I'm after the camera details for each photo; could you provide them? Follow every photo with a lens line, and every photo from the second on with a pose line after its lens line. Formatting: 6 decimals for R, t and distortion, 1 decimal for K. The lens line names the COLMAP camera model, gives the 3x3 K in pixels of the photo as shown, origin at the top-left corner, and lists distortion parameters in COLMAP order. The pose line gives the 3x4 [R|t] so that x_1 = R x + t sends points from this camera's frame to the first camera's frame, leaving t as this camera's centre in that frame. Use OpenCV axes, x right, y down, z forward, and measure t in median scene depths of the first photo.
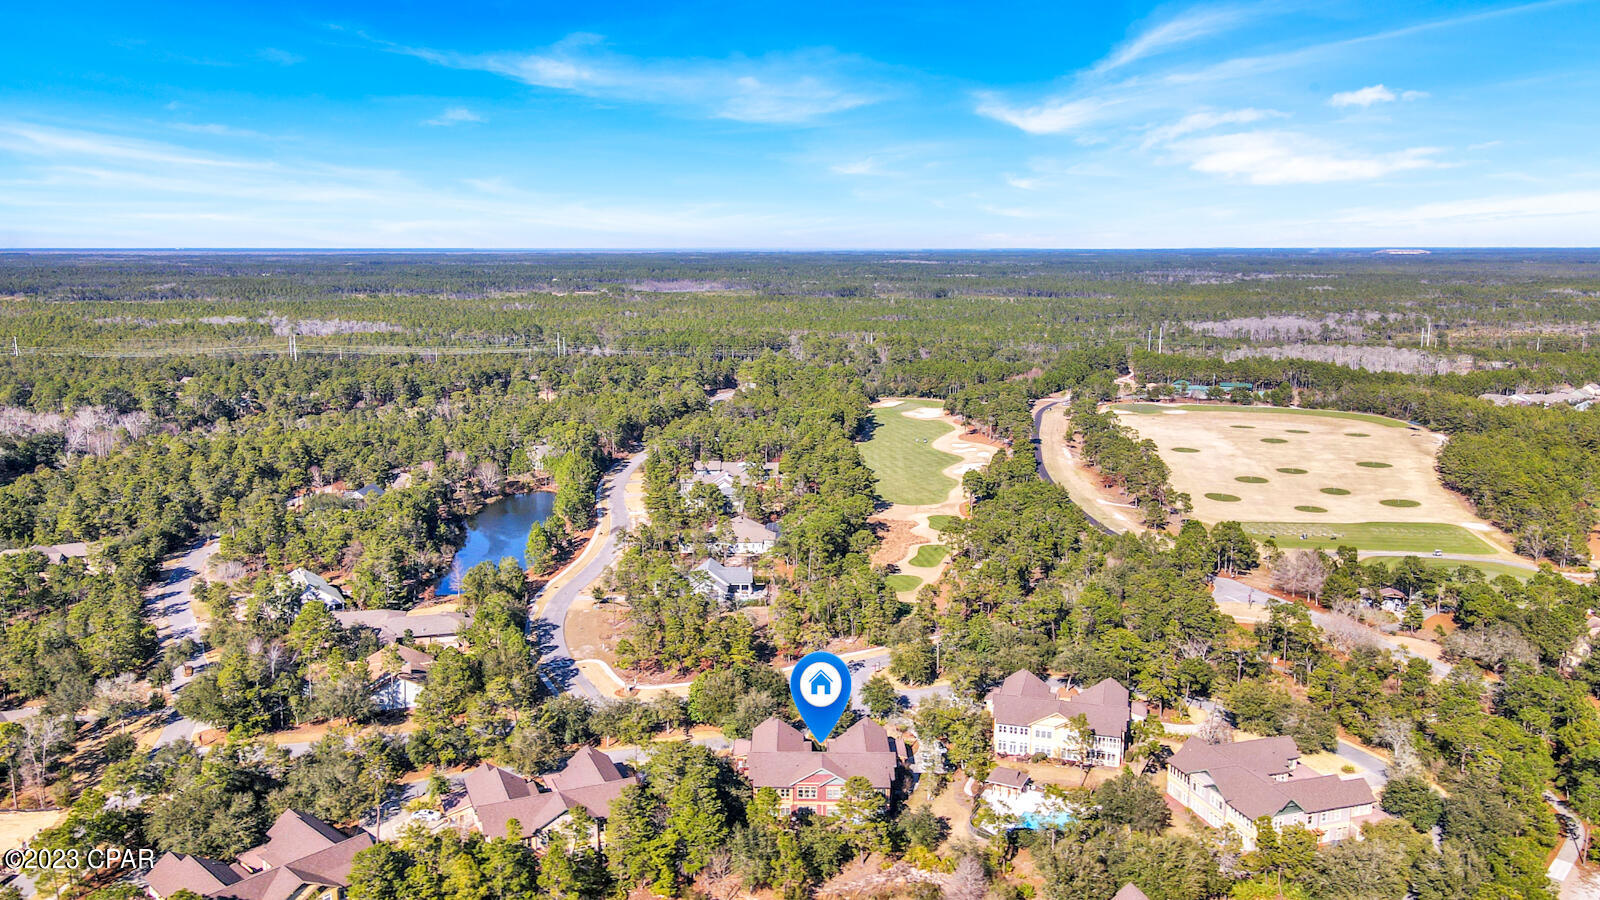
lens RADIAL K [[1279.3, 0, 800.0], [0, 1279.3, 450.0], [0, 0, 1]] dist [-0.004545, 0.001158]
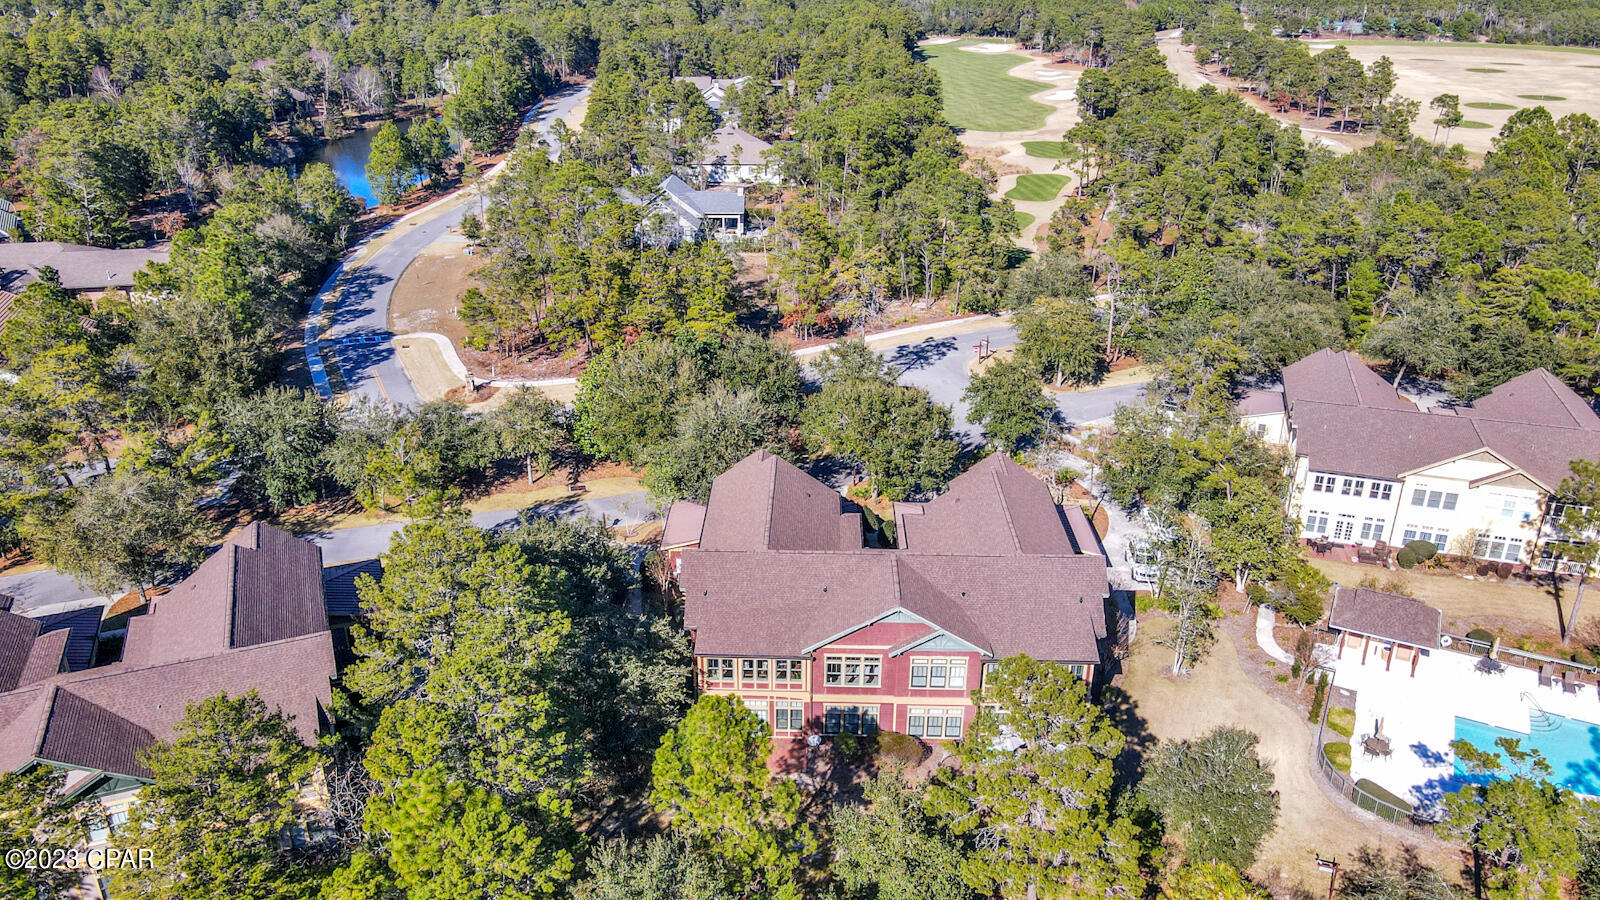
lens RADIAL K [[1279.3, 0, 800.0], [0, 1279.3, 450.0], [0, 0, 1]] dist [-0.004545, 0.001158]
pose [[0.999845, 0.010213, -0.014362, -0.003197], [-0.006897, 0.976720, 0.214406, 0.102596], [0.016218, -0.214274, 0.976639, 0.508886]]
